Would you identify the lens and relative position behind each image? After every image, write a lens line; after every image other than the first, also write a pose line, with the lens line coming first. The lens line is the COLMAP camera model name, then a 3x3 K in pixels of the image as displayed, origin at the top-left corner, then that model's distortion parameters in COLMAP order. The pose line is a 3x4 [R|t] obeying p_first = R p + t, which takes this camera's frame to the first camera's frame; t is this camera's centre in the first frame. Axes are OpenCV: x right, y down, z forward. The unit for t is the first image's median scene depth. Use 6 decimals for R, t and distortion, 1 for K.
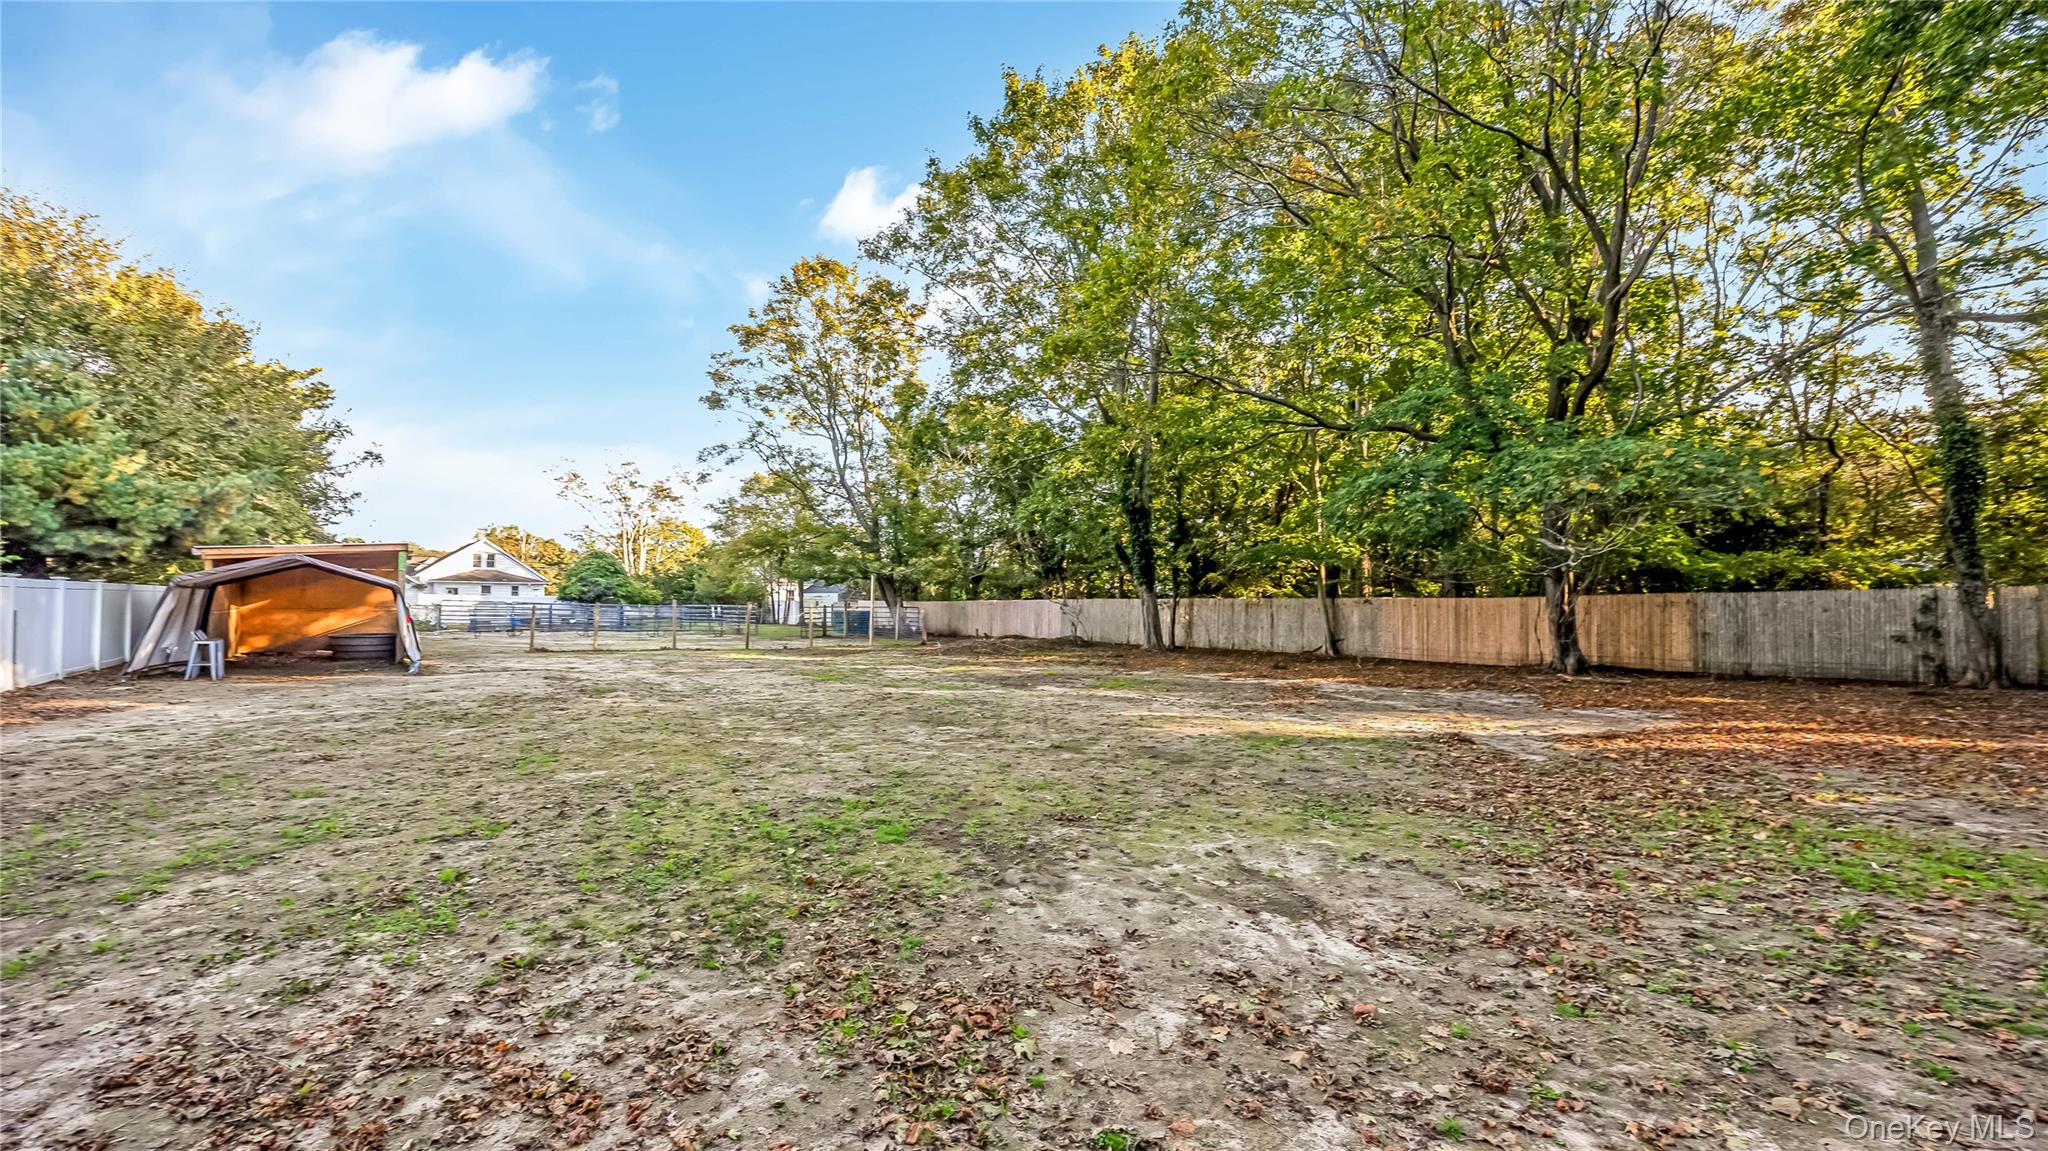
lens RADIAL K [[803.5, 0, 1019.3], [0, 803.5, 580.8], [0, 0, 1]] dist [0.002899, -0.000409]
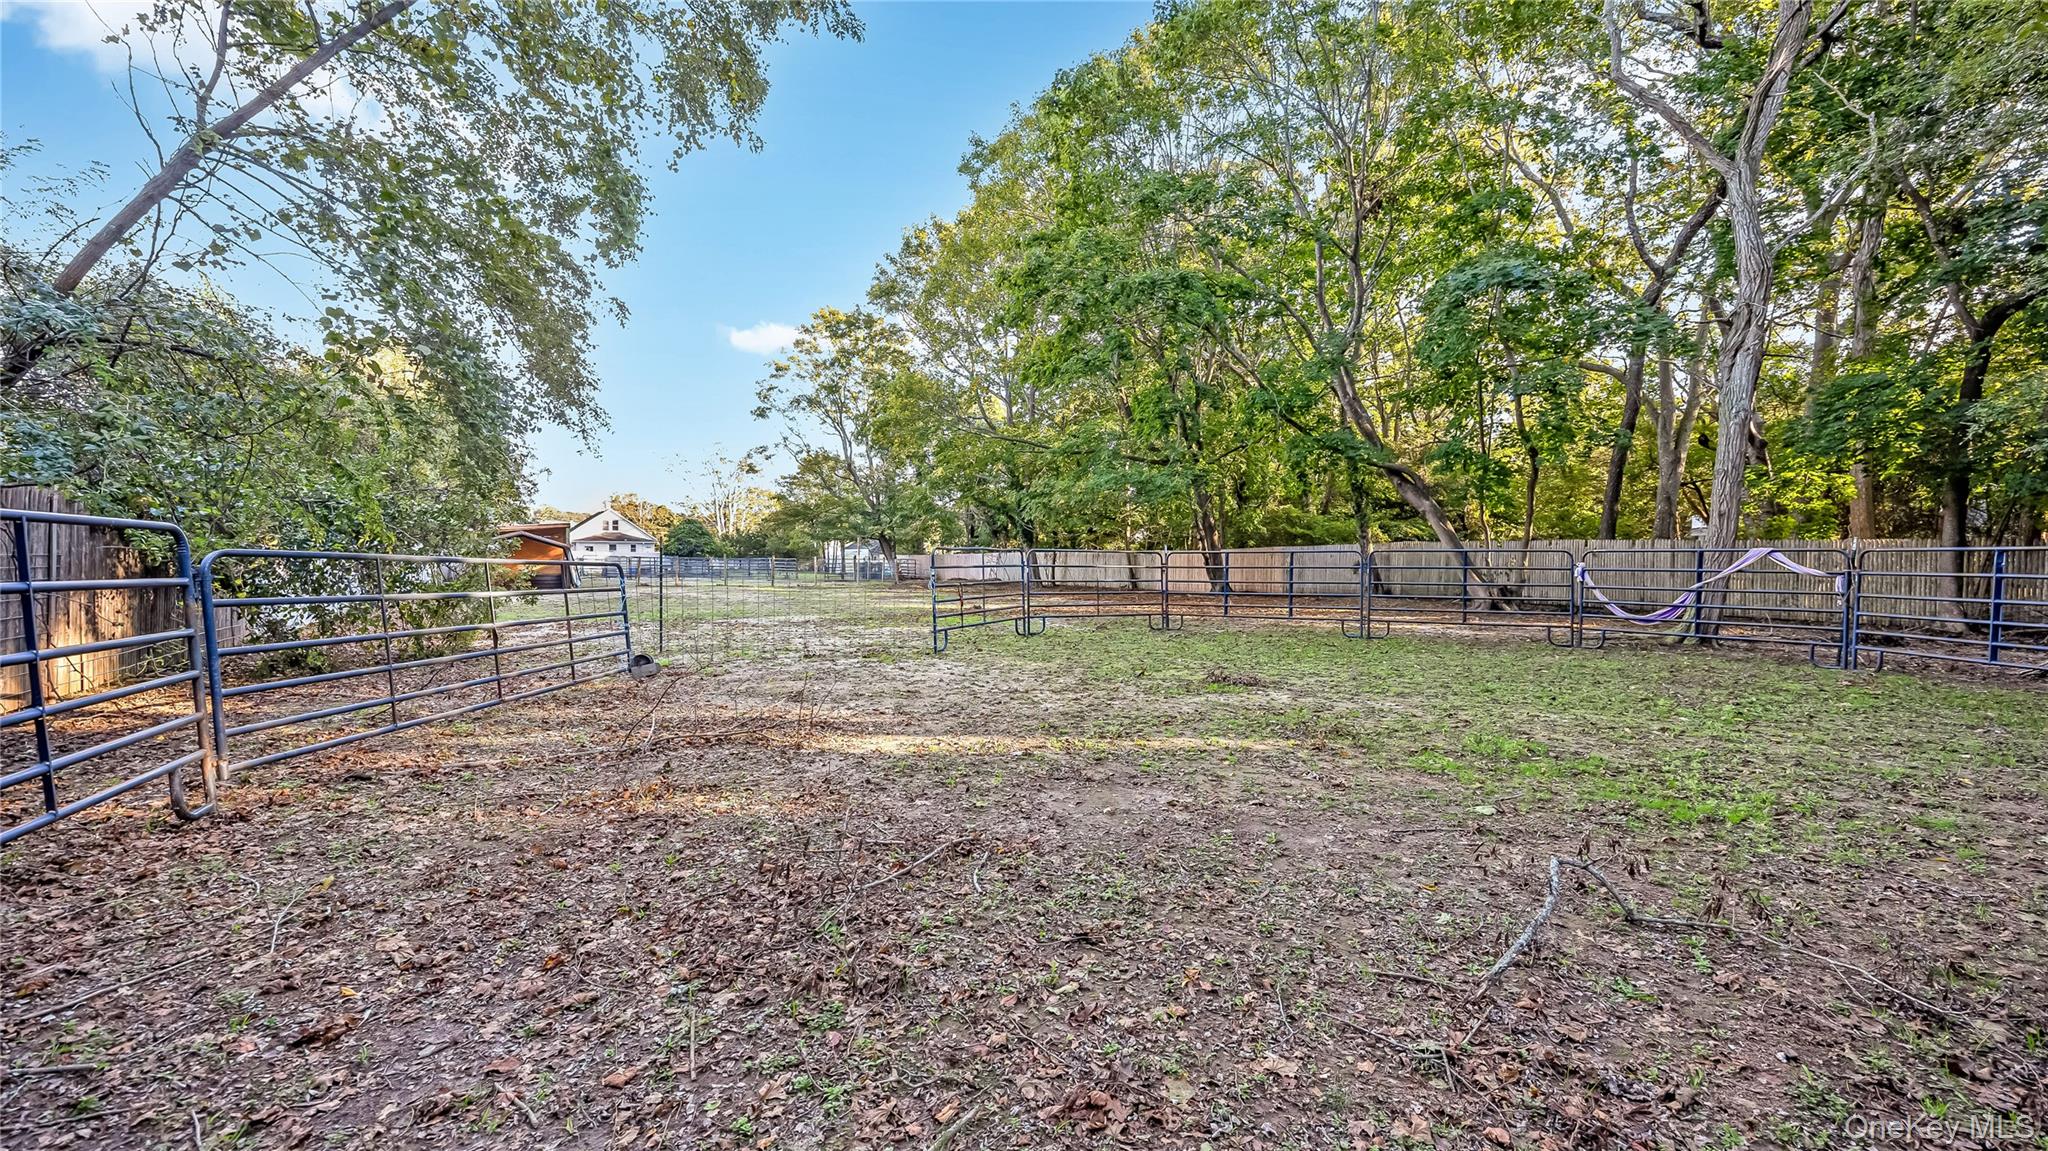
lens RADIAL K [[803.5, 0, 1028.0], [0, 803.5, 570.7], [0, 0, 1]] dist [0.002899, -0.000409]
pose [[0.993870, 0.000662, -0.110553, 0.189243], [0.003896, 0.999151, 0.041008, -0.002081], [0.110486, -0.041188, 0.993024, -0.279648]]
